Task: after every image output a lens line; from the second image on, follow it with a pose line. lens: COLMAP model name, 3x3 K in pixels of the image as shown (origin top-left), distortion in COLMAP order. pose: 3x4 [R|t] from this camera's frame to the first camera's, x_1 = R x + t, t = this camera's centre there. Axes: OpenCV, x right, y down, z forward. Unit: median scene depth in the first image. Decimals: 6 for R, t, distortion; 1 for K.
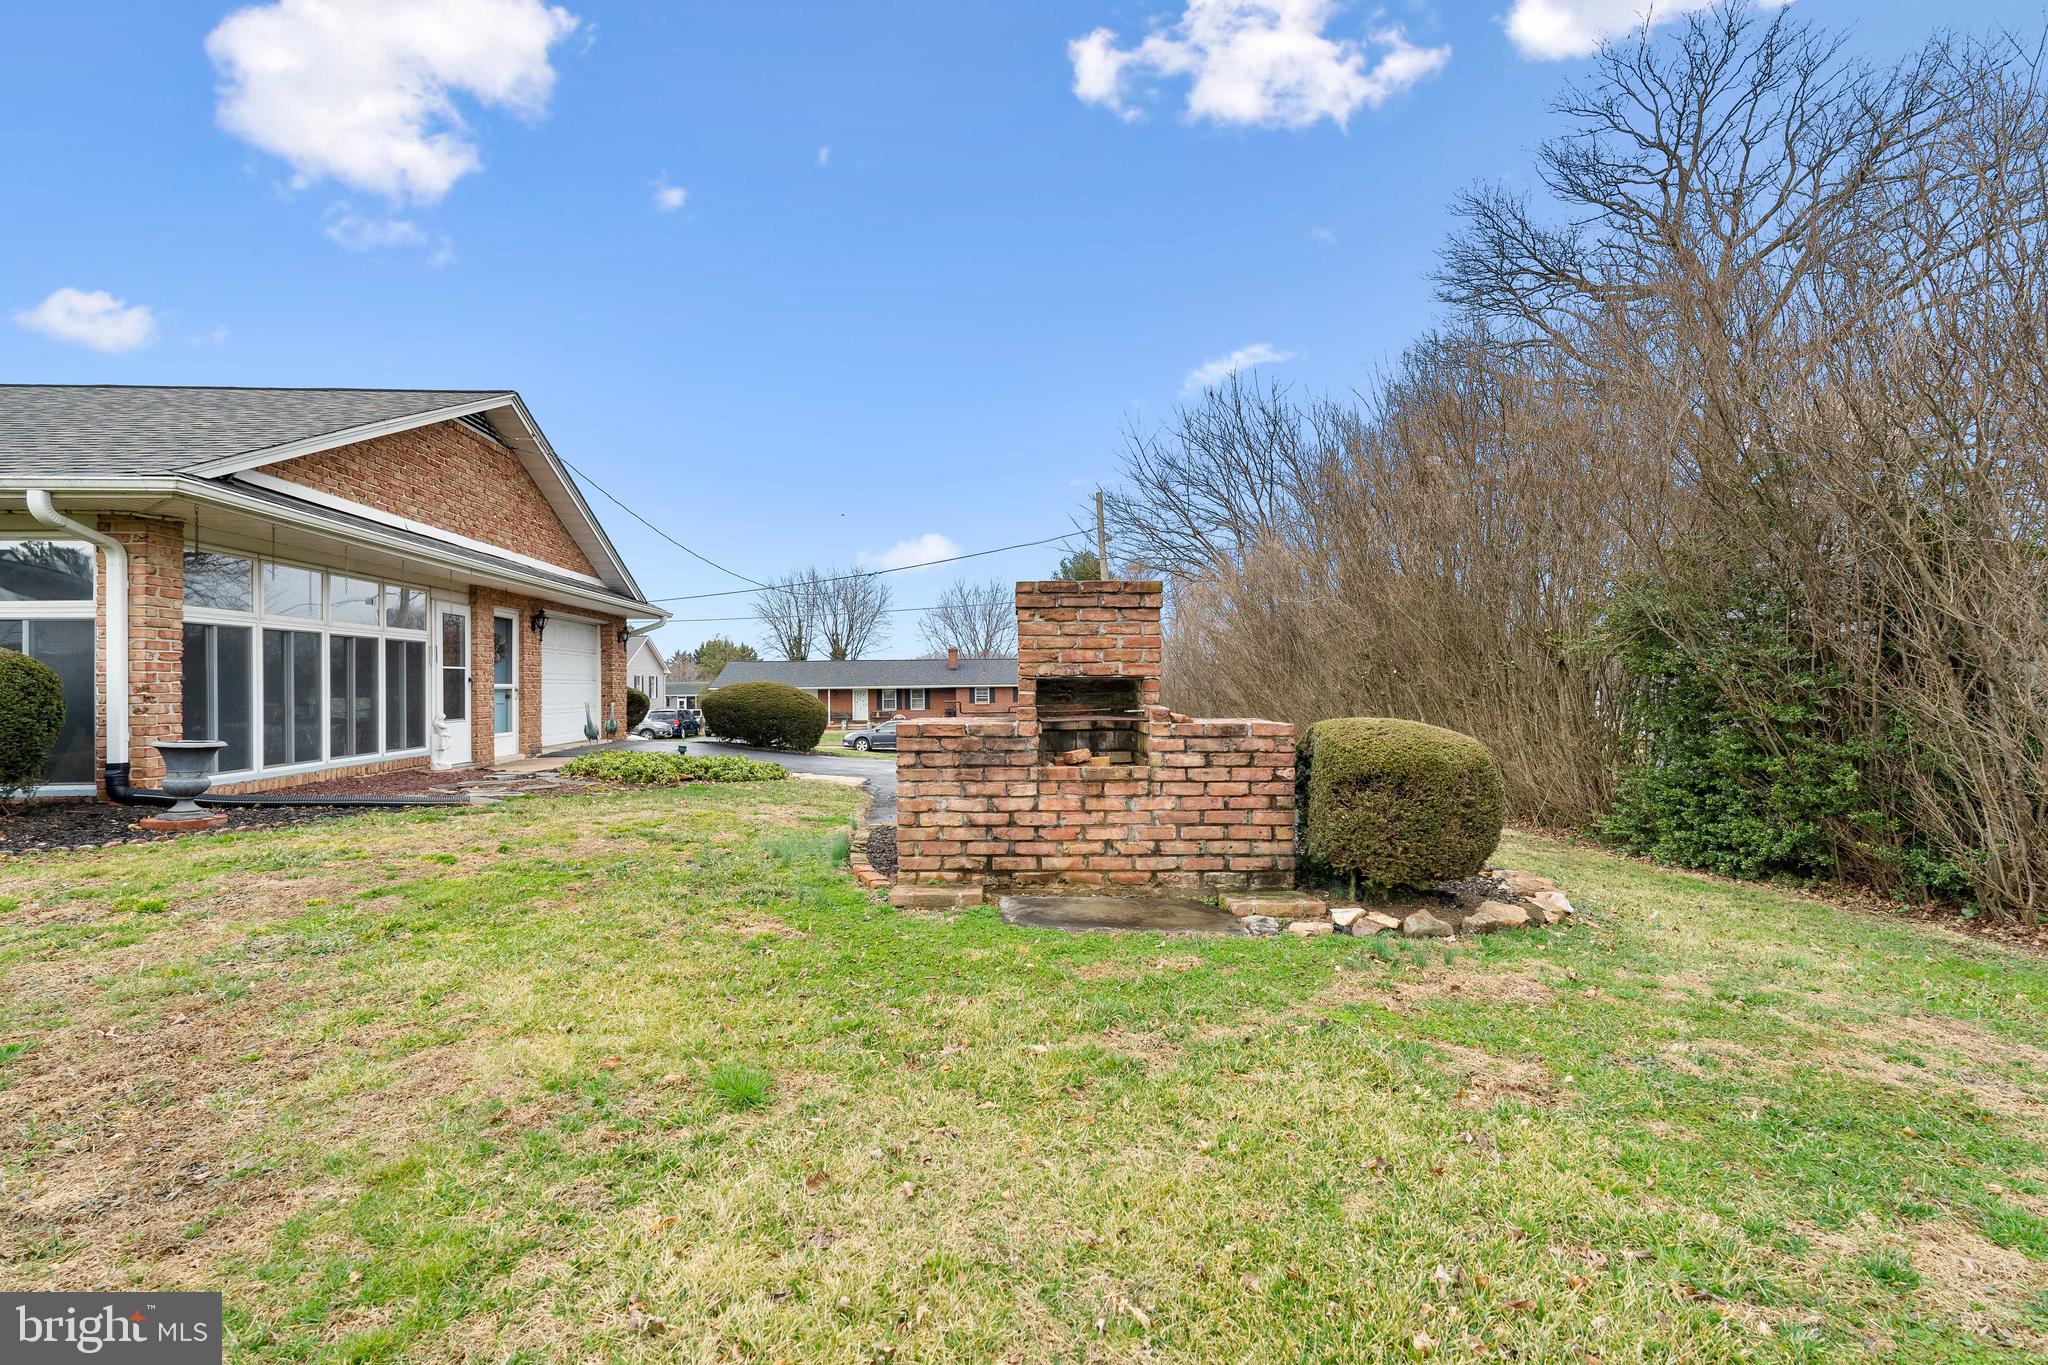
lens RADIAL K [[918.2, 0, 1027.3], [0, 918.2, 677.7], [0, 0, 1]] dist [-0.001488, -0.000785]
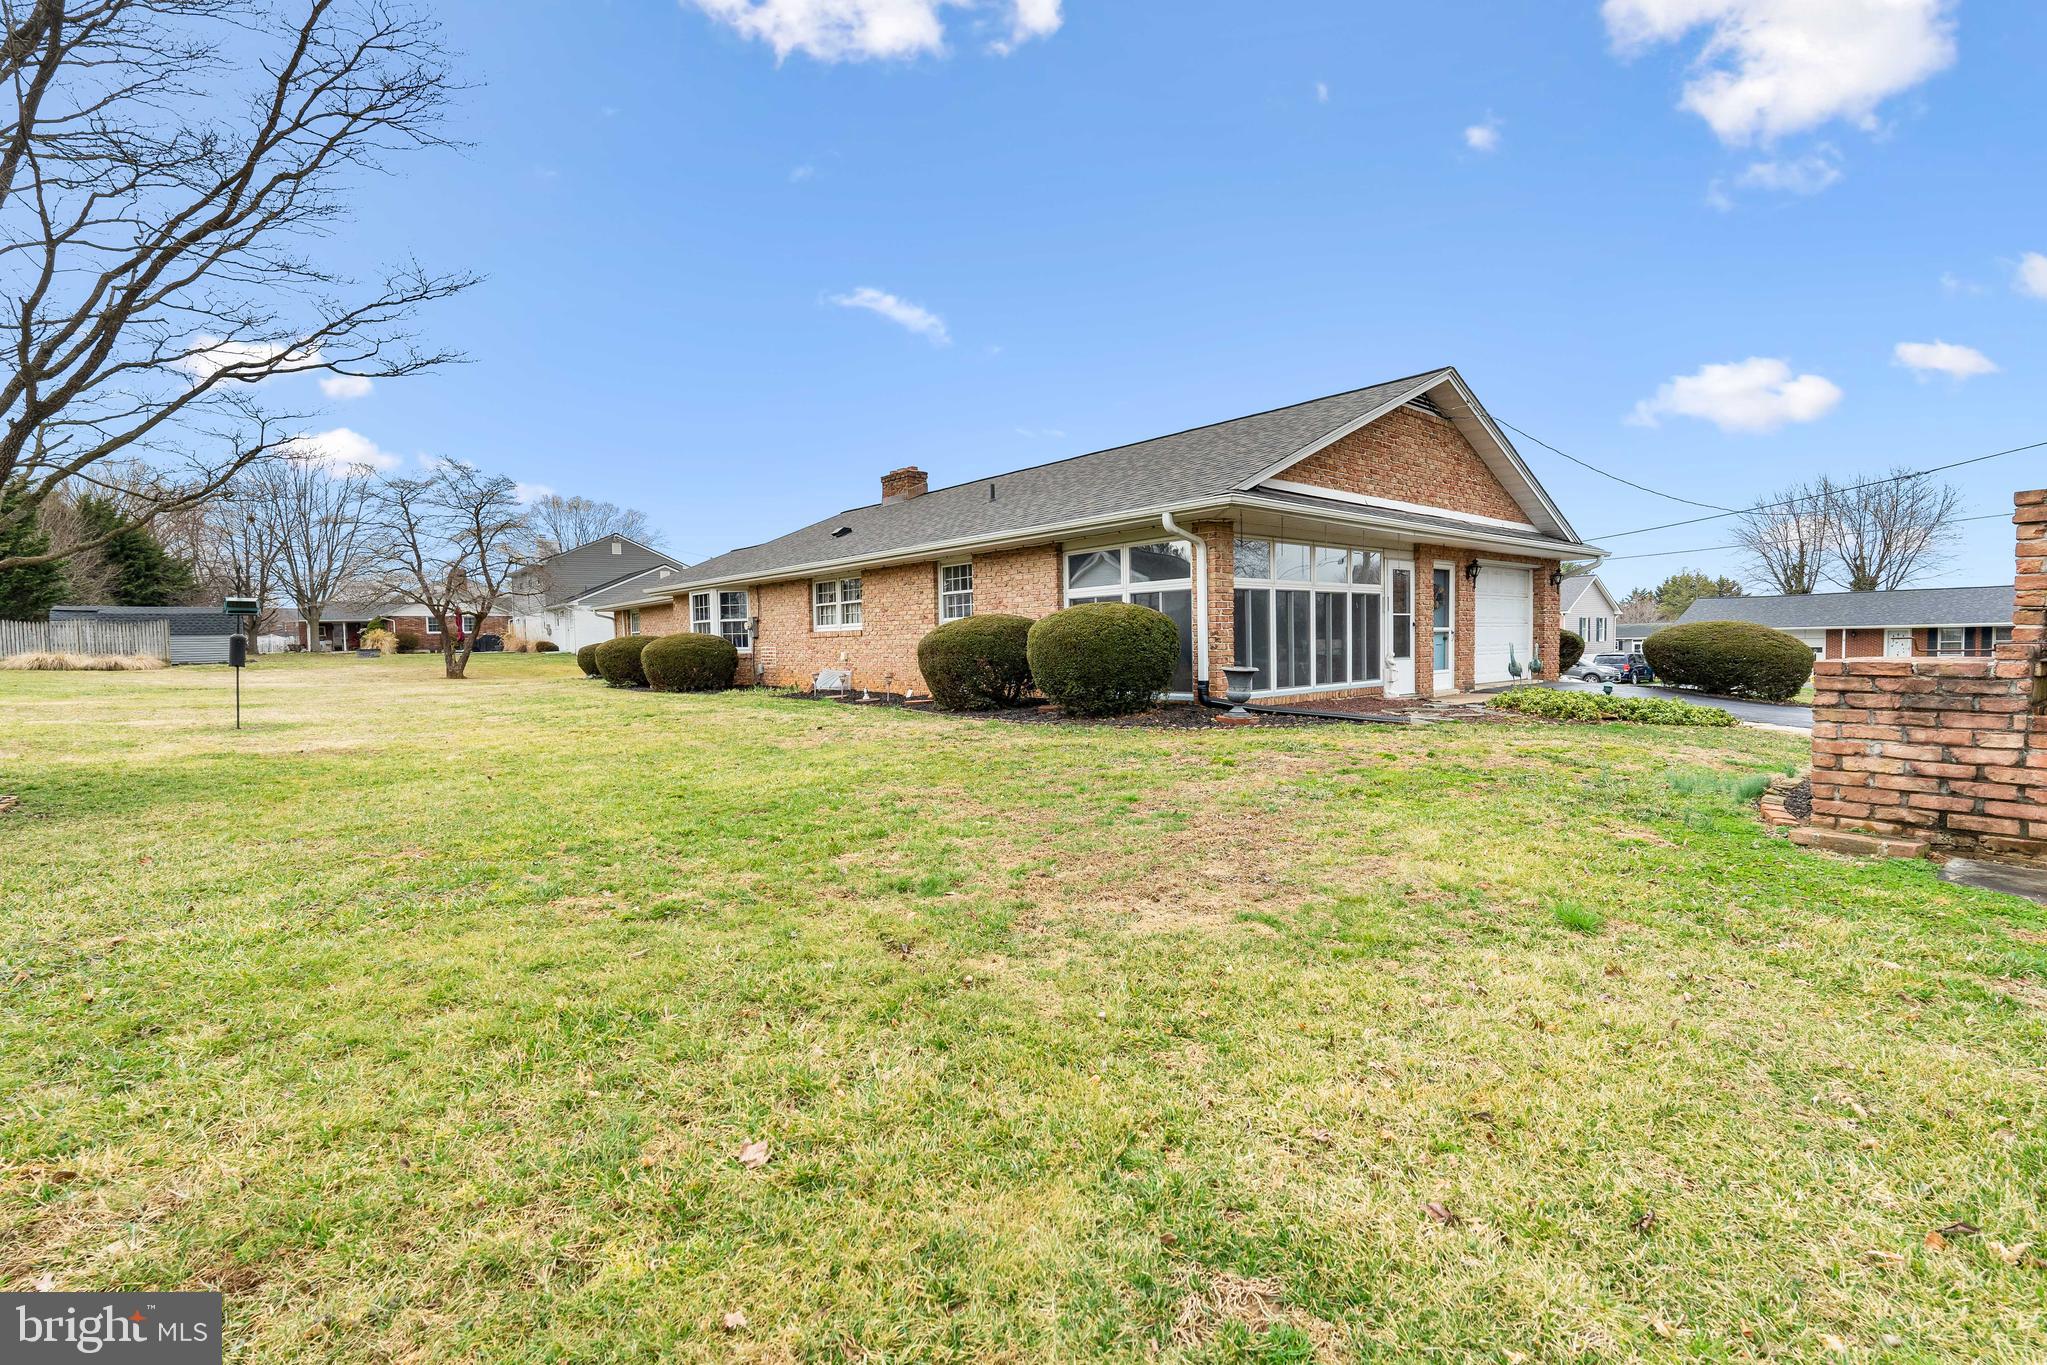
lens RADIAL K [[917.7, 0, 1026.8], [0, 917.7, 677.7], [0, 0, 1]] dist [-0.001488, -0.000785]
pose [[0.580068, 0.029809, -0.814023, 0.112821], [0.019862, 0.998516, 0.050718, 0.002035], [0.814326, -0.045588, 0.578615, -0.156753]]
